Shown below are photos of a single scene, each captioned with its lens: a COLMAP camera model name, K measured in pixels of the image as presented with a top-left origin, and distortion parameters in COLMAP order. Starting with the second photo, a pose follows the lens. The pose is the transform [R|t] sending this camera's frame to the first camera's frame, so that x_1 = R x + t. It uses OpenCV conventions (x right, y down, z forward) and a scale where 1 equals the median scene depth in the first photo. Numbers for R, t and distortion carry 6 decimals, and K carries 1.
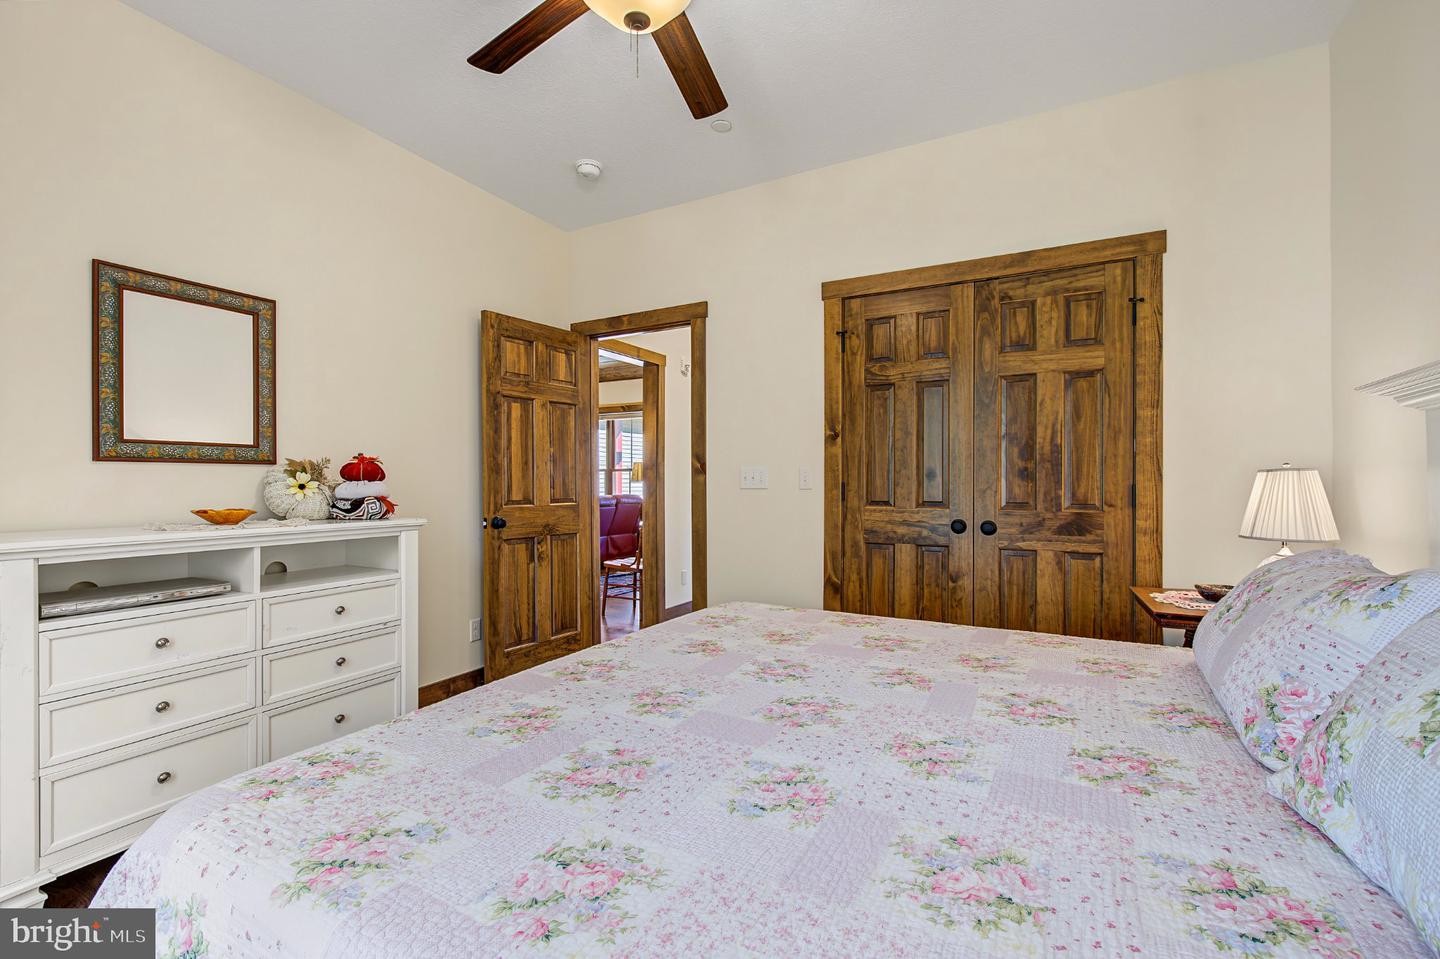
lens RADIAL K [[638.7, 0, 704.9], [0, 638.7, 483.7], [0, 0, 1]] dist [0.002799, -0.003072]
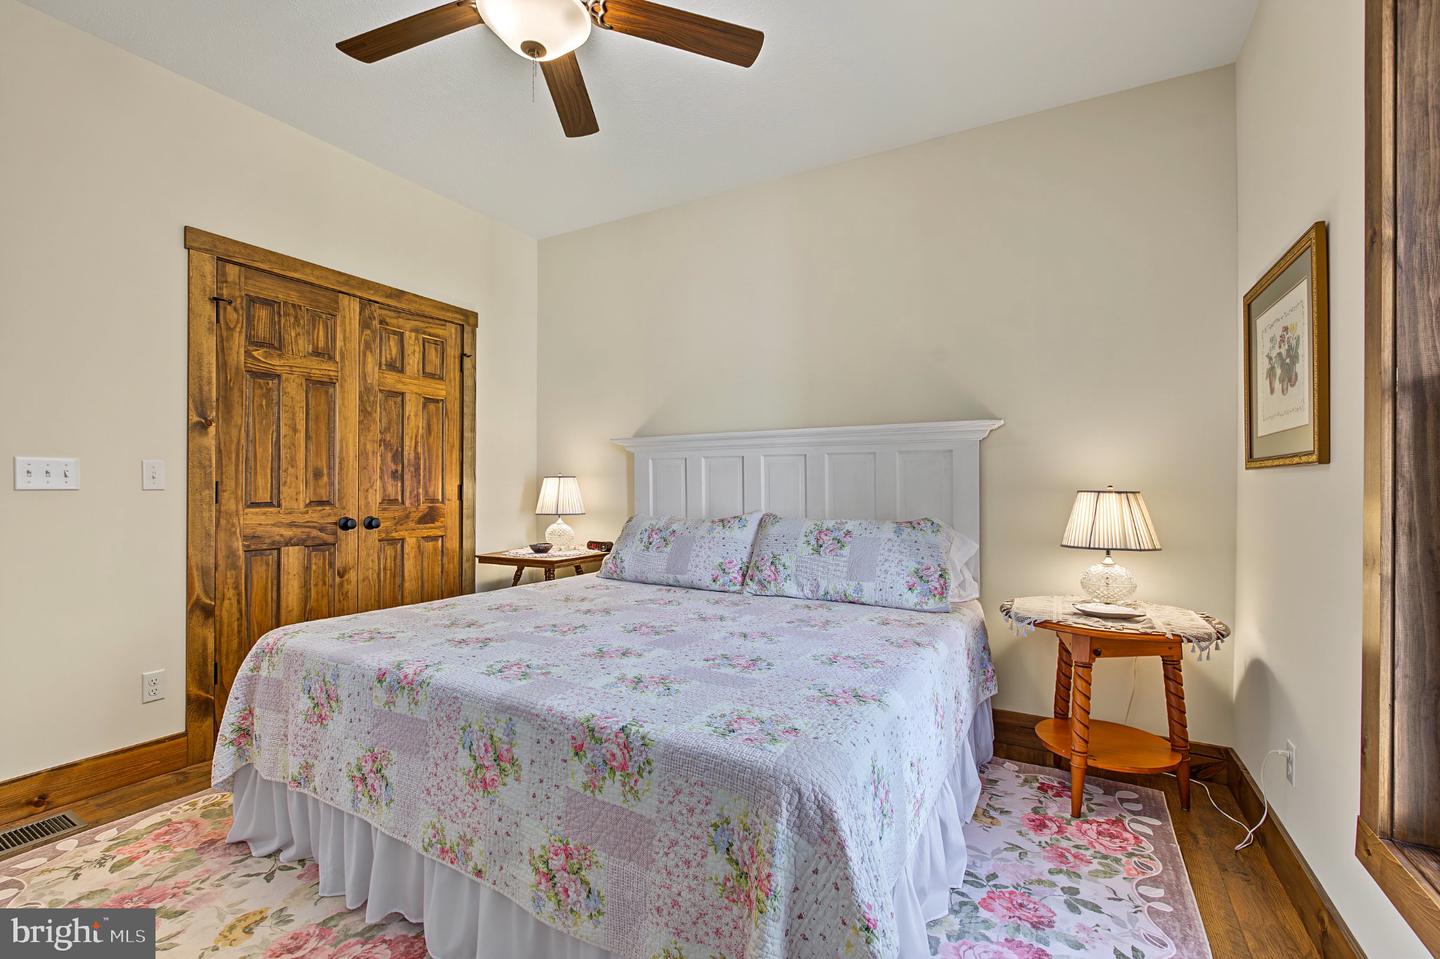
lens RADIAL K [[638.7, 0, 710.9], [0, 638.7, 484.7], [0, 0, 1]] dist [0.002799, -0.003072]
pose [[0.008618, 0.000666, 0.999963, -0.668536], [-0.006204, 0.999981, -0.000613, -0.000844], [-0.999944, -0.006198, 0.008622, 0.392504]]
